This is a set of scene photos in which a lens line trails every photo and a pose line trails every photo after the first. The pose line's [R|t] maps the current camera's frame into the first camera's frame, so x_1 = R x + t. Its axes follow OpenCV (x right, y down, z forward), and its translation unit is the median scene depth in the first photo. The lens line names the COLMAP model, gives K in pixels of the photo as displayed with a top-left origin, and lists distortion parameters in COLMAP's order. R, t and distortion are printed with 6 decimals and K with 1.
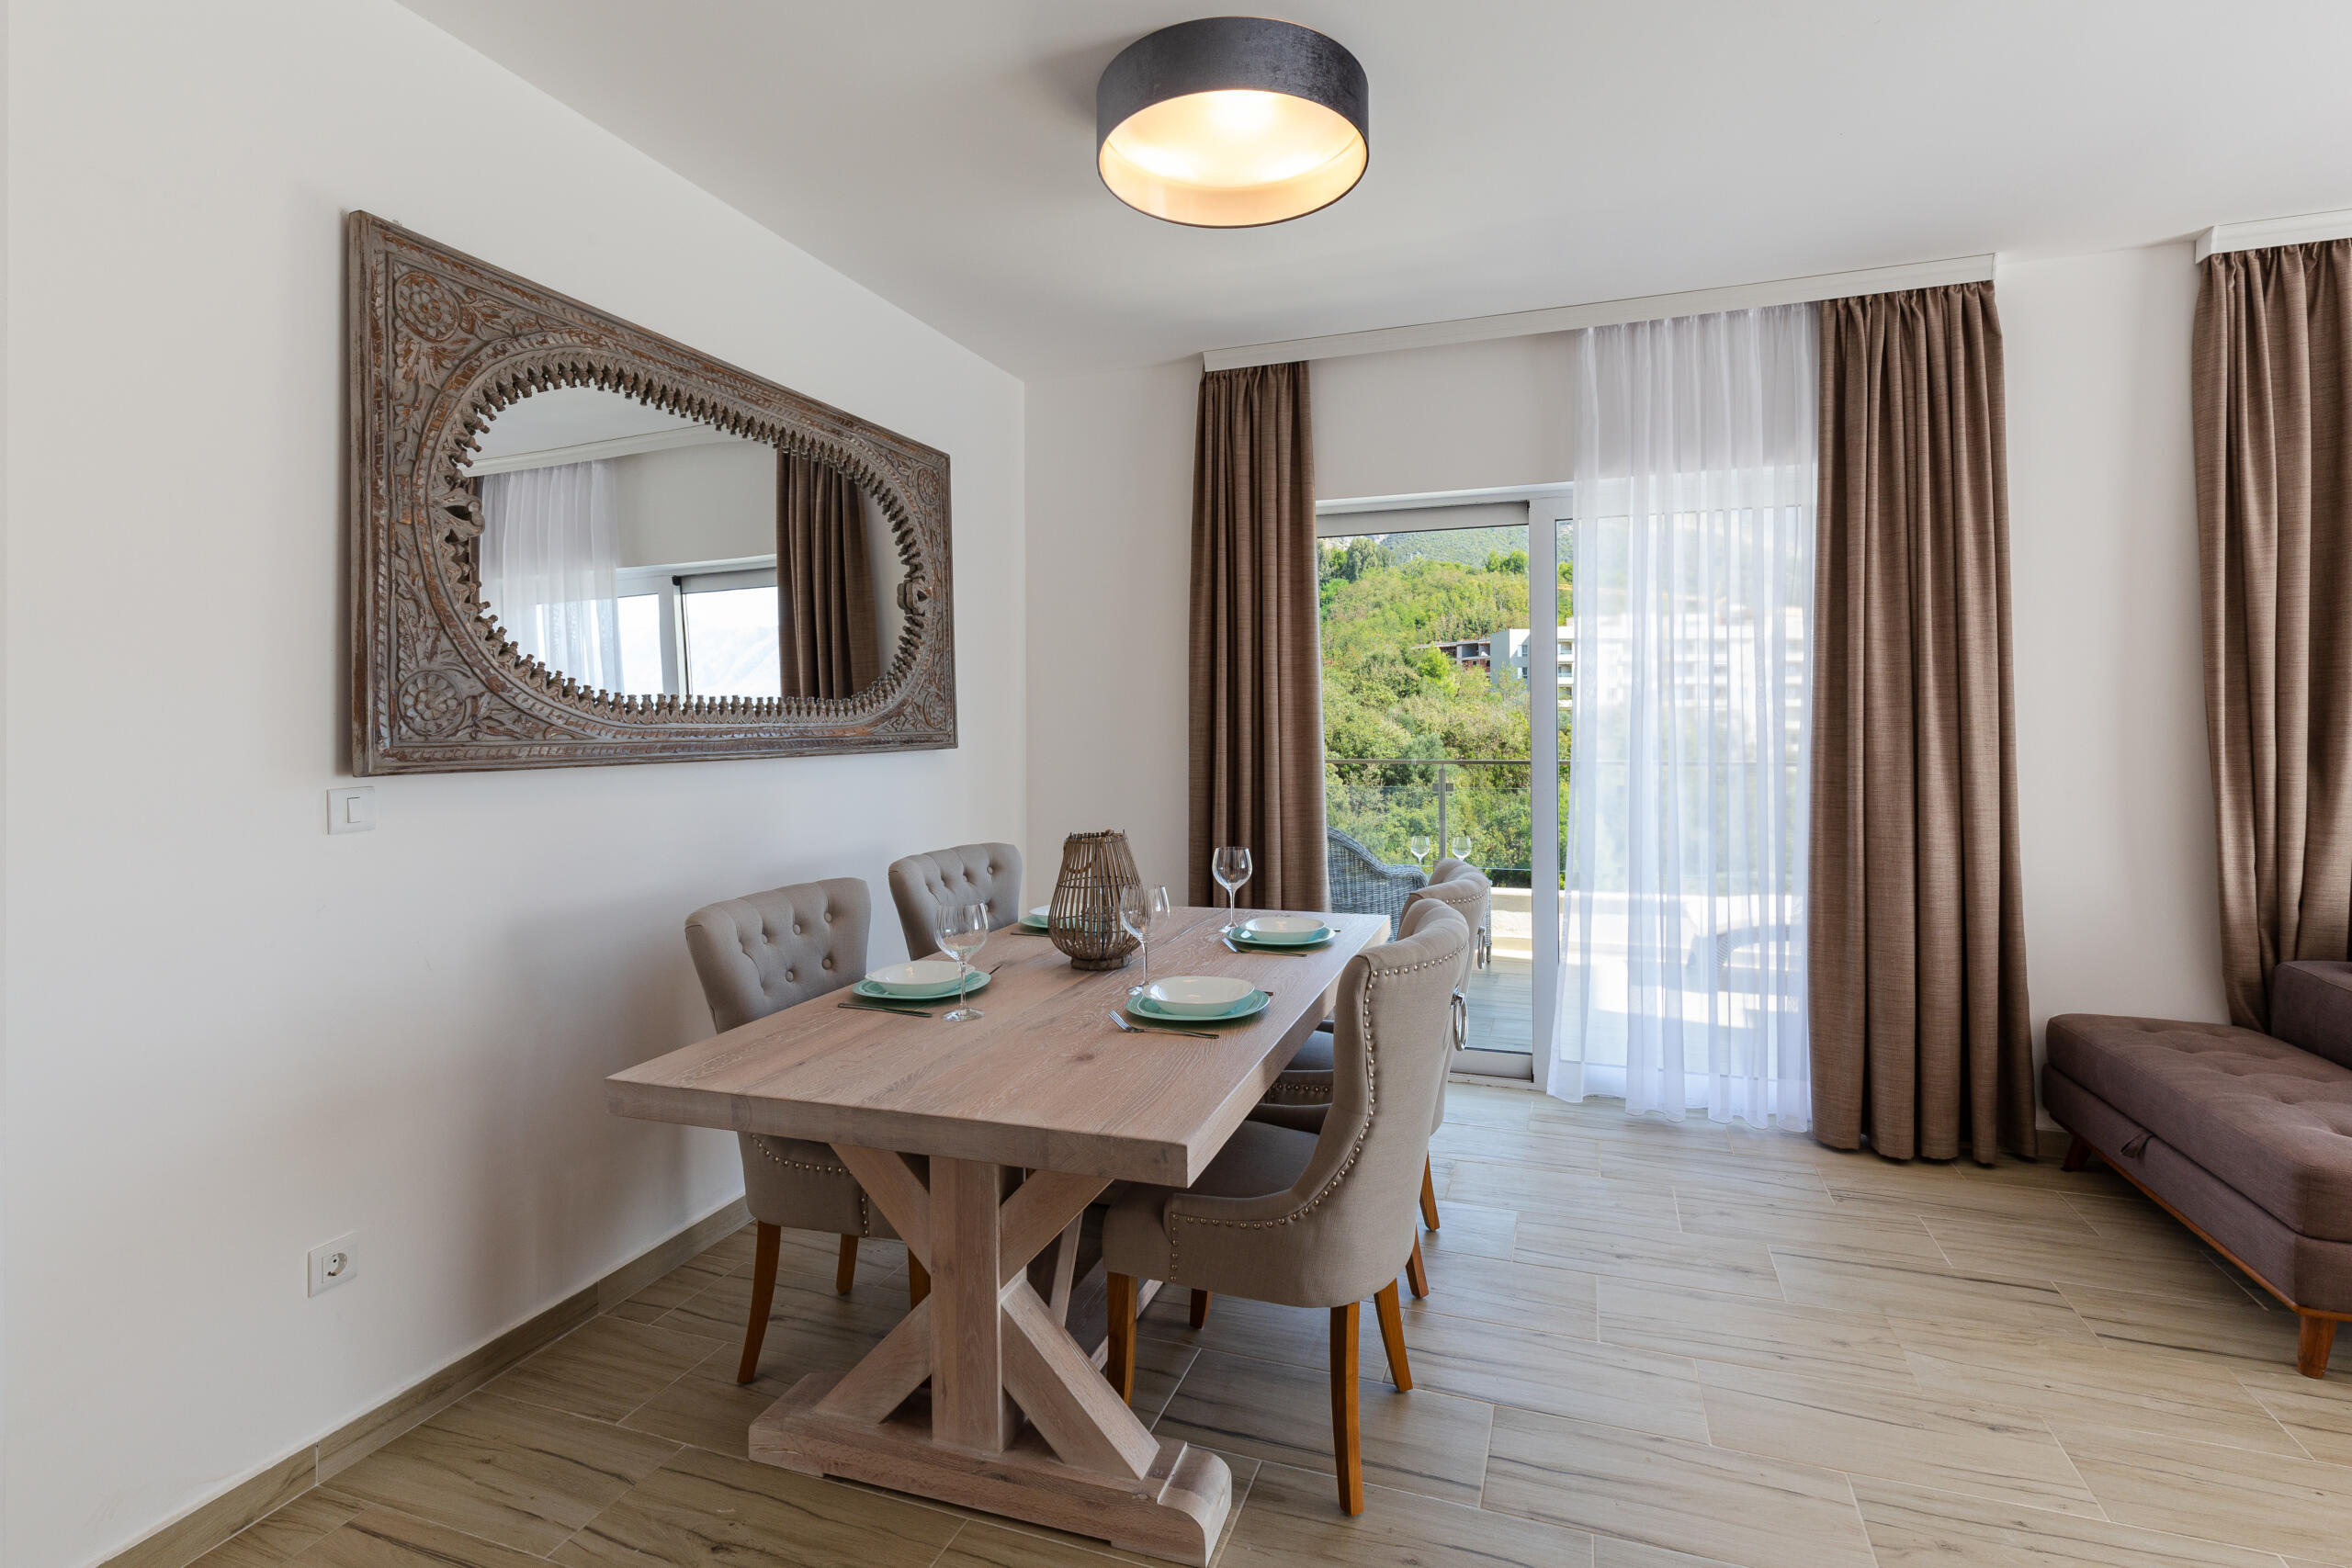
lens RADIAL K [[1119.7, 0, 1185.2], [0, 1119.7, 719.8], [0, 0, 1]] dist [0.000979, -0.000180]
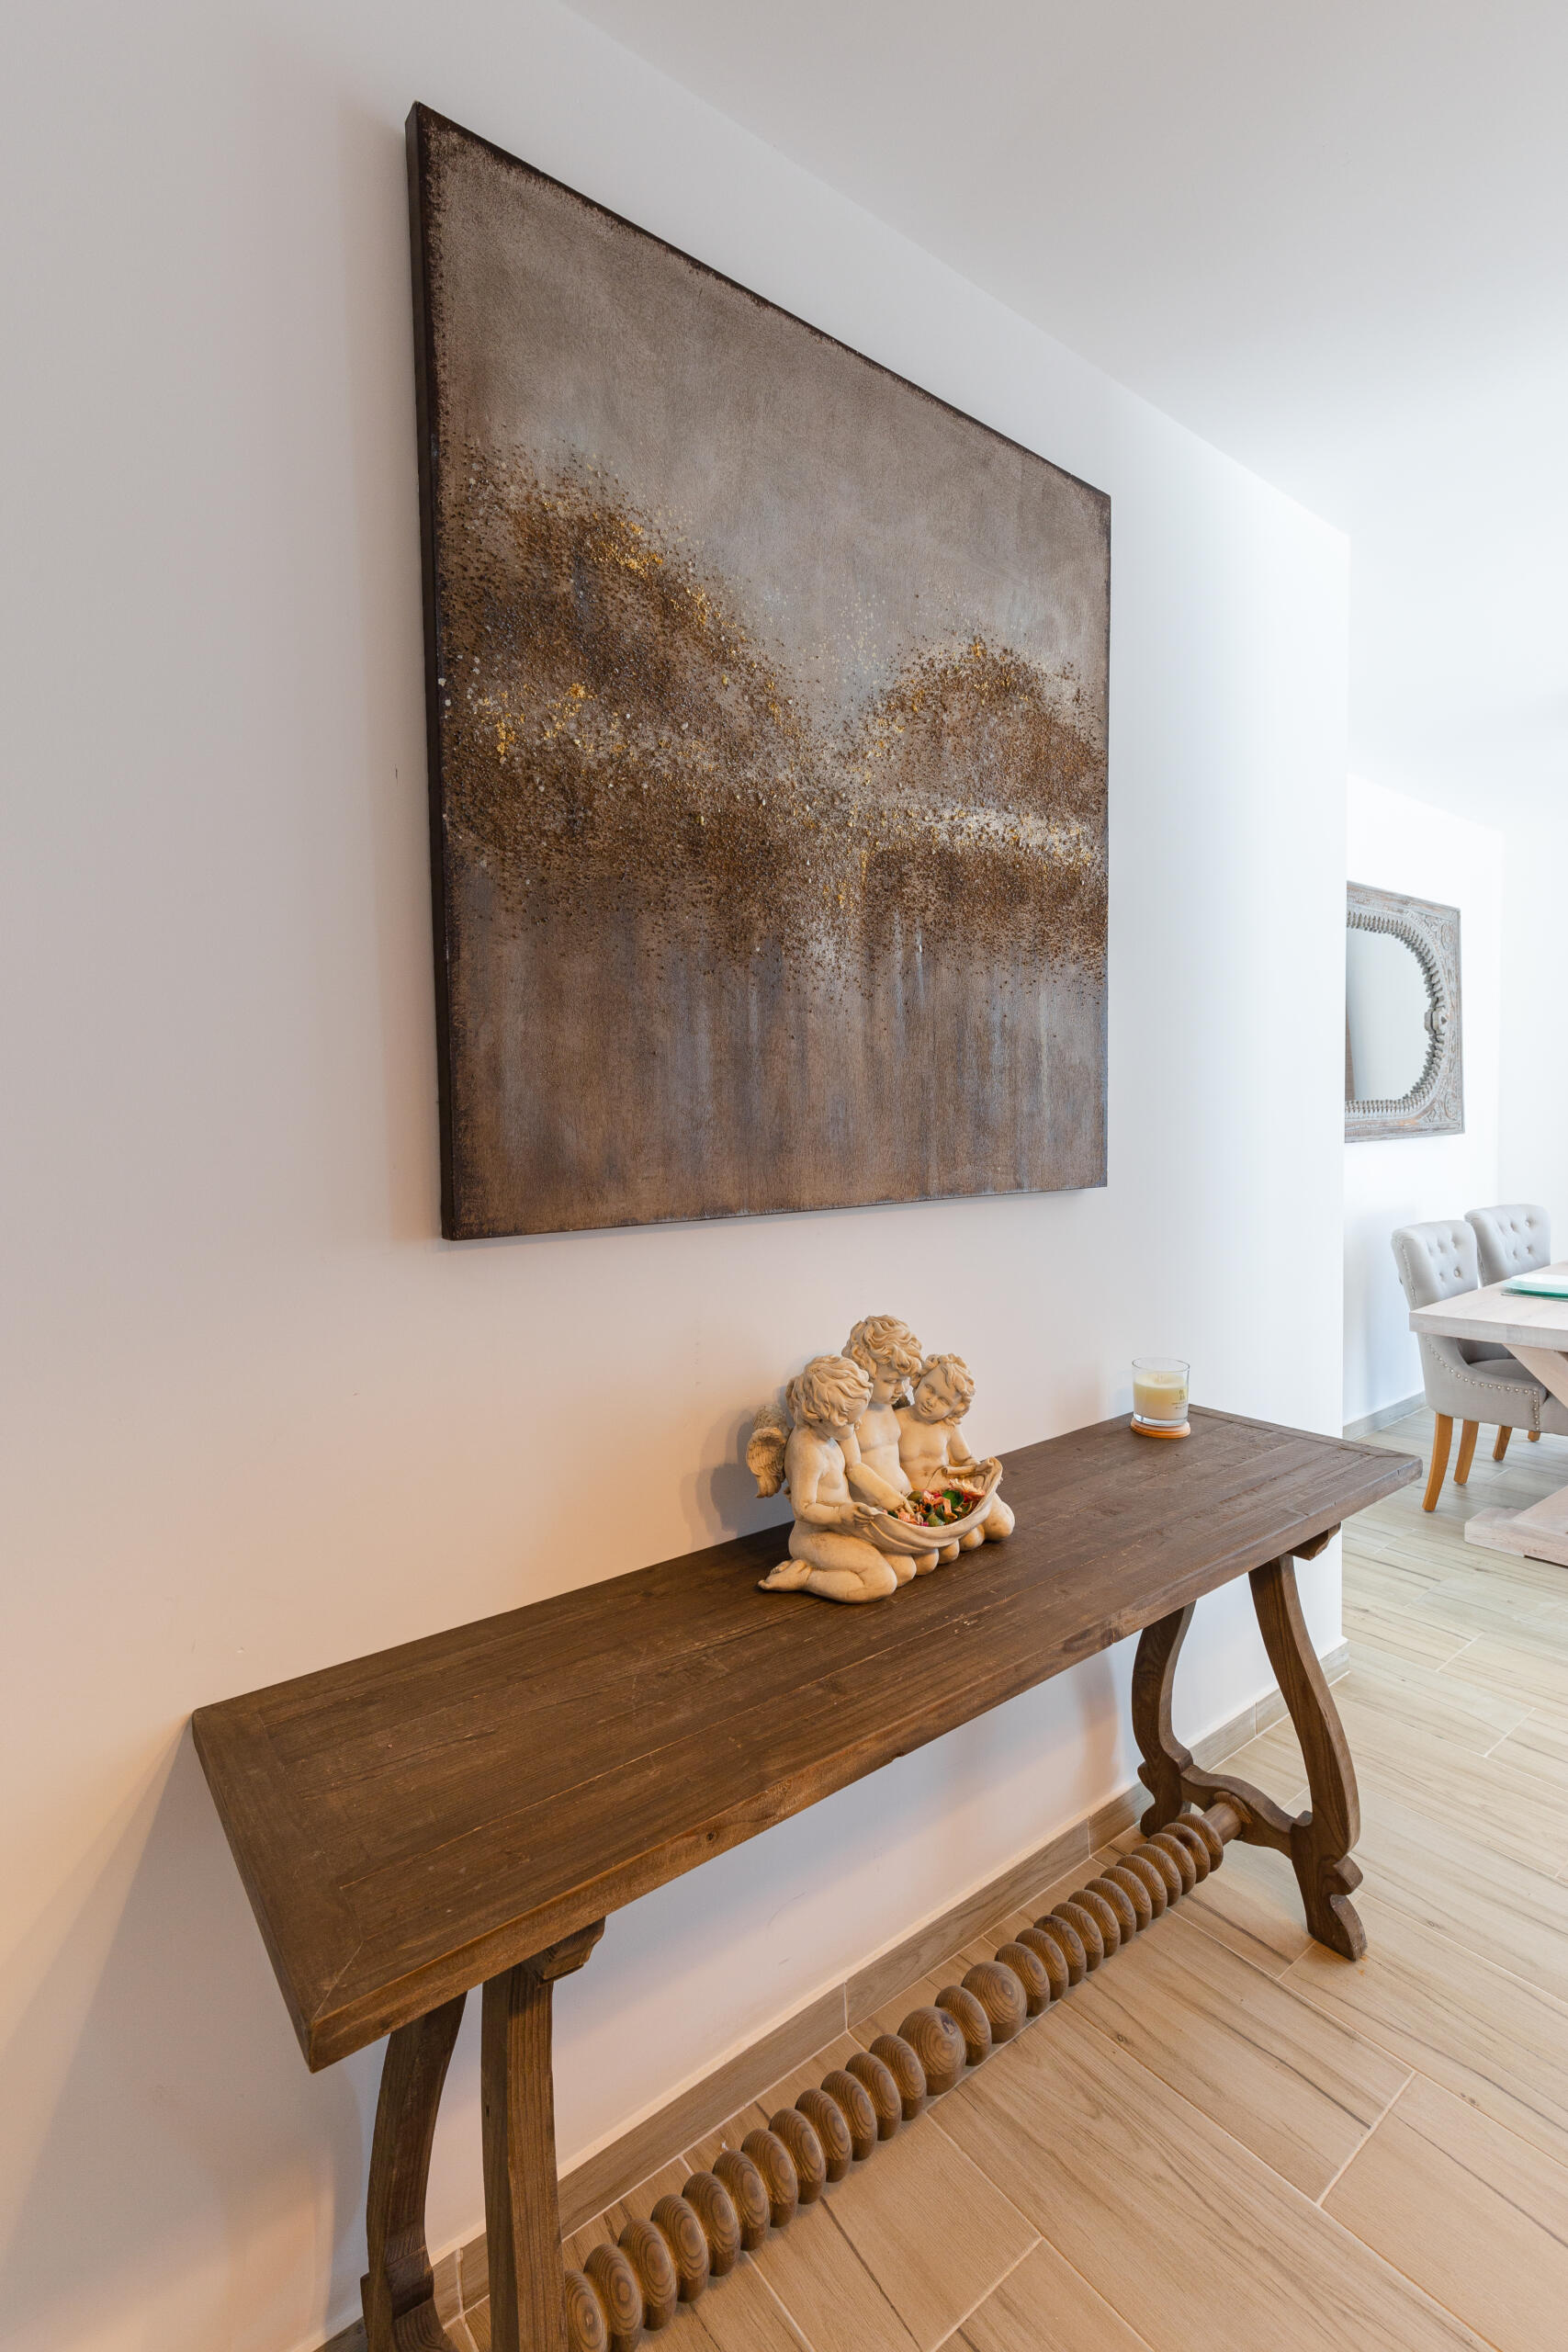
lens RADIAL K [[1063.3, 0, 784.0], [0, 1063.3, 1176.0], [0, 0, 1]] dist [0.009249, 0.000304]
pose [[0.846685, 0.014423, -0.531899, -0.239234], [0.018165, 0.998266, 0.055985, -0.011772], [0.531784, -0.057063, 0.844955, -0.547806]]
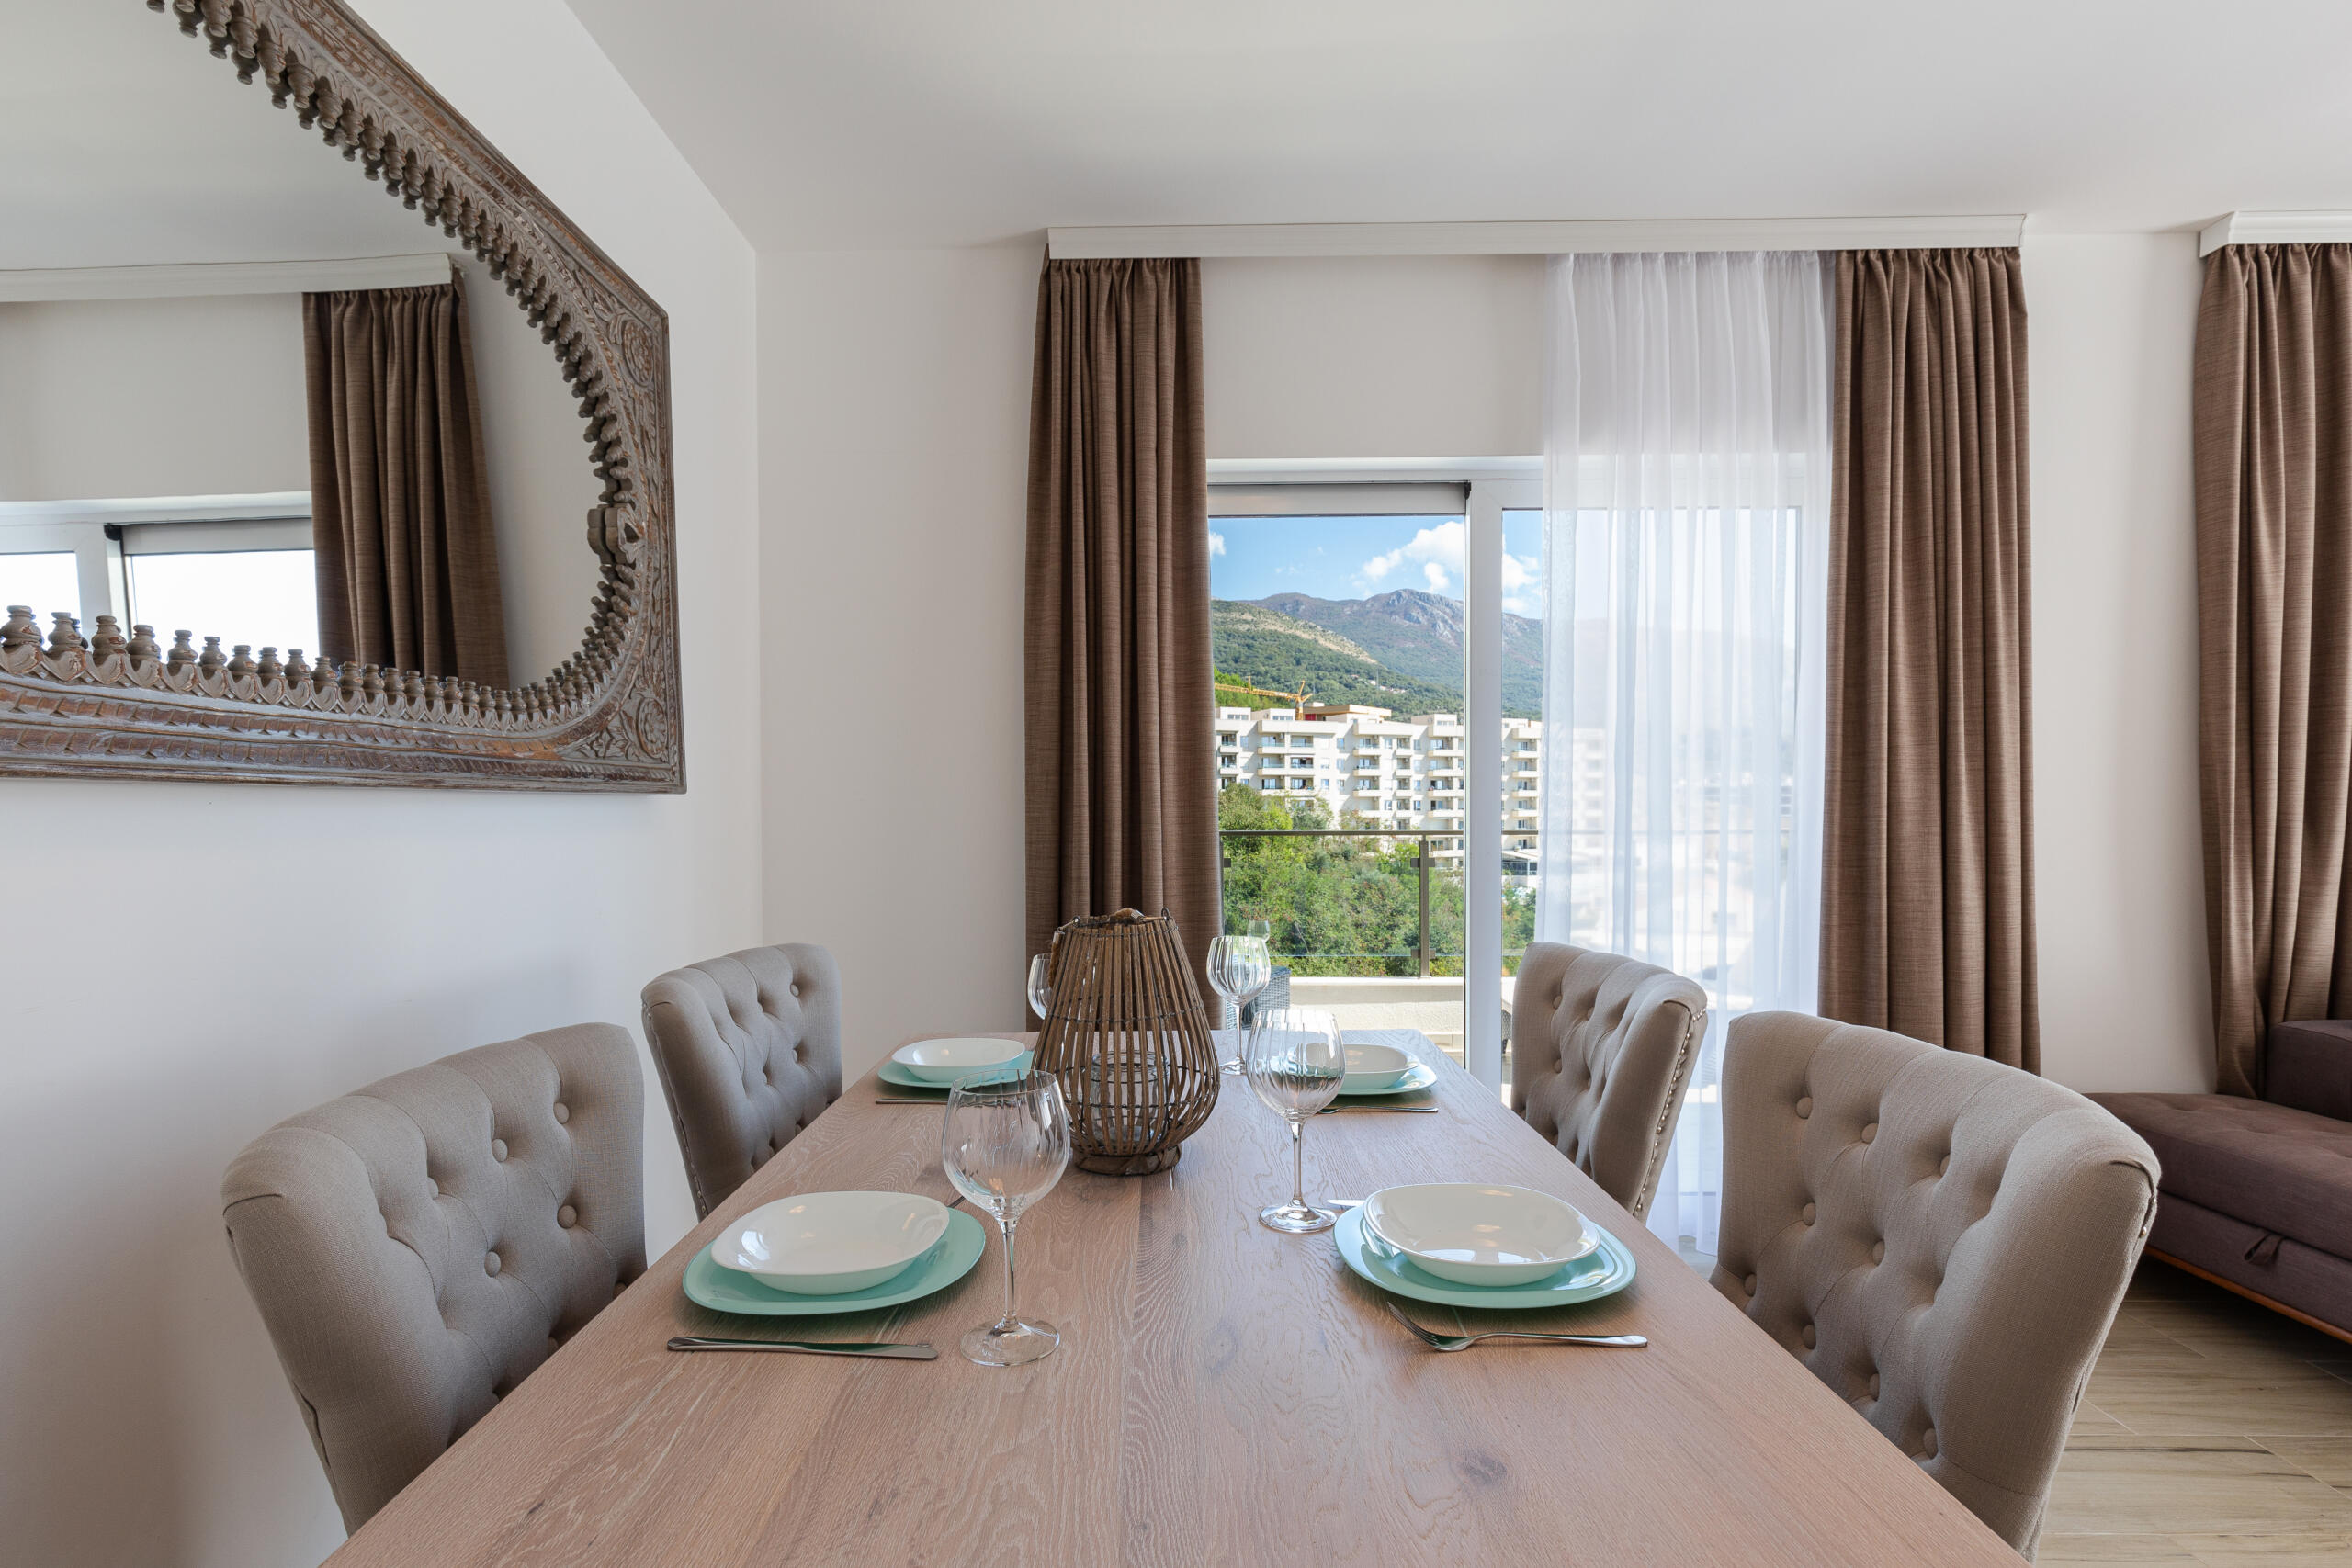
lens RADIAL K [[1145.3, 0, 1152.3], [0, 1145.3, 837.5], [0, 0, 1]] dist [-0.005496, 0.000683]
pose [[0.949181, -0.004791, 0.314695, -0.177415], [-0.002976, 0.999703, 0.024197, 0.037799], [-0.314718, -0.023904, 0.948884, 0.359324]]
